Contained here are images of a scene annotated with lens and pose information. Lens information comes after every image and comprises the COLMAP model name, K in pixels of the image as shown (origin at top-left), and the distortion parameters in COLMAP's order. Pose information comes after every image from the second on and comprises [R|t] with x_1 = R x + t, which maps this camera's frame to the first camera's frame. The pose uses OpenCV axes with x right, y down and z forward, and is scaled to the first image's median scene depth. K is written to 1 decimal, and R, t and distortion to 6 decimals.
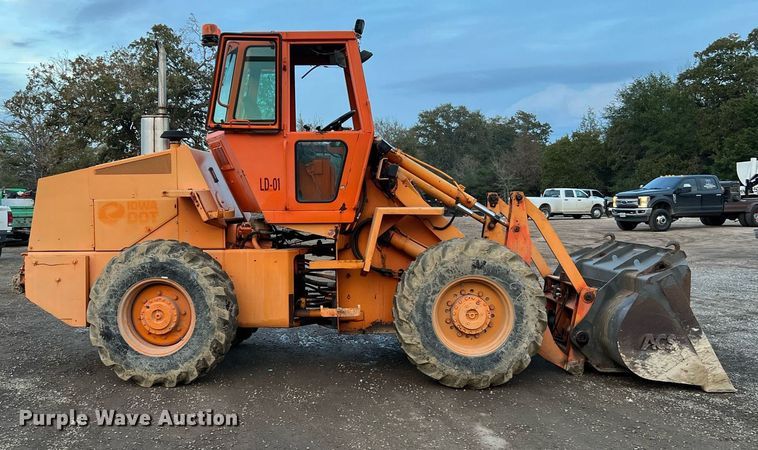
lens RADIAL K [[799.4, 0, 341.7], [0, 799.4, 221.8], [0, 0, 1]] dist [0.134319, -0.410031]
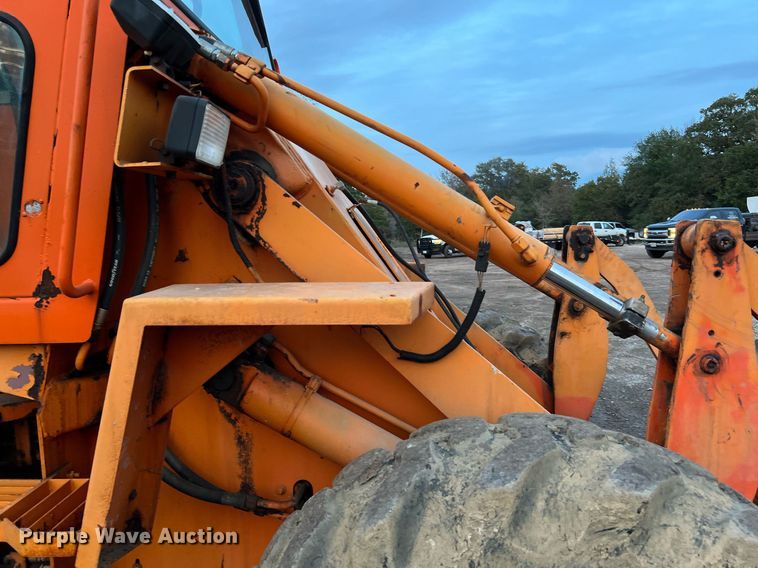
lens RADIAL K [[569.4, 0, 392.6], [0, 569.4, 292.3], [0, 0, 1]] dist [0.022807, -0.026697]
pose [[0.998589, -0.004470, -0.052911, 0.123635], [0.008552, 0.996980, 0.077183, -0.029310], [0.052406, -0.077527, 0.995612, 0.807652]]
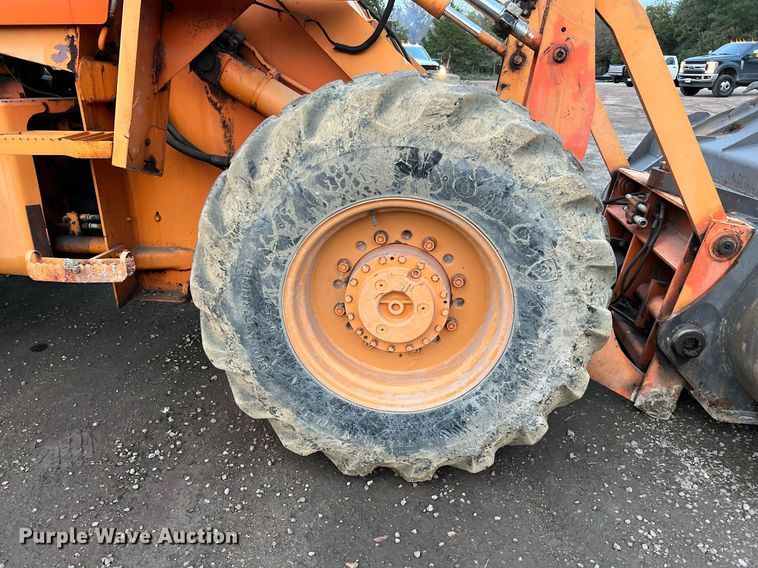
lens RADIAL K [[569.4, 0, 392.6], [0, 569.4, 292.3], [0, 0, 1]] dist [0.022807, -0.026697]
pose [[0.995138, 0.053703, -0.082562, 0.169892], [-0.022397, 0.939695, 0.341280, 0.023220], [0.095911, -0.337772, 0.936329, 0.718630]]
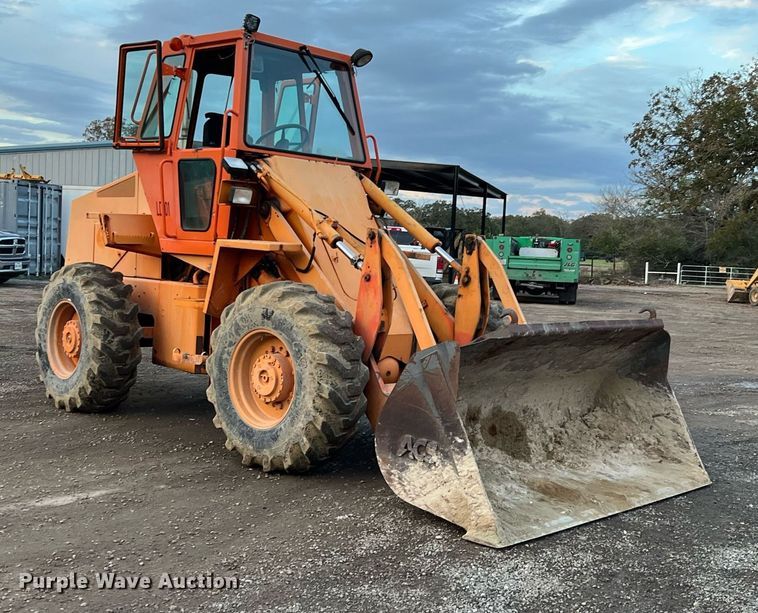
lens RADIAL K [[1028.9, 0, 379.0], [0, 1028.9, 306.5], [0, 0, 1]] dist [0.128461, -0.022799]
pose [[0.734166, 0.086110, -0.673488, 0.867430], [-0.077302, 0.996076, 0.043088, -0.006387], [0.674555, 0.020428, 0.737941, 0.301482]]
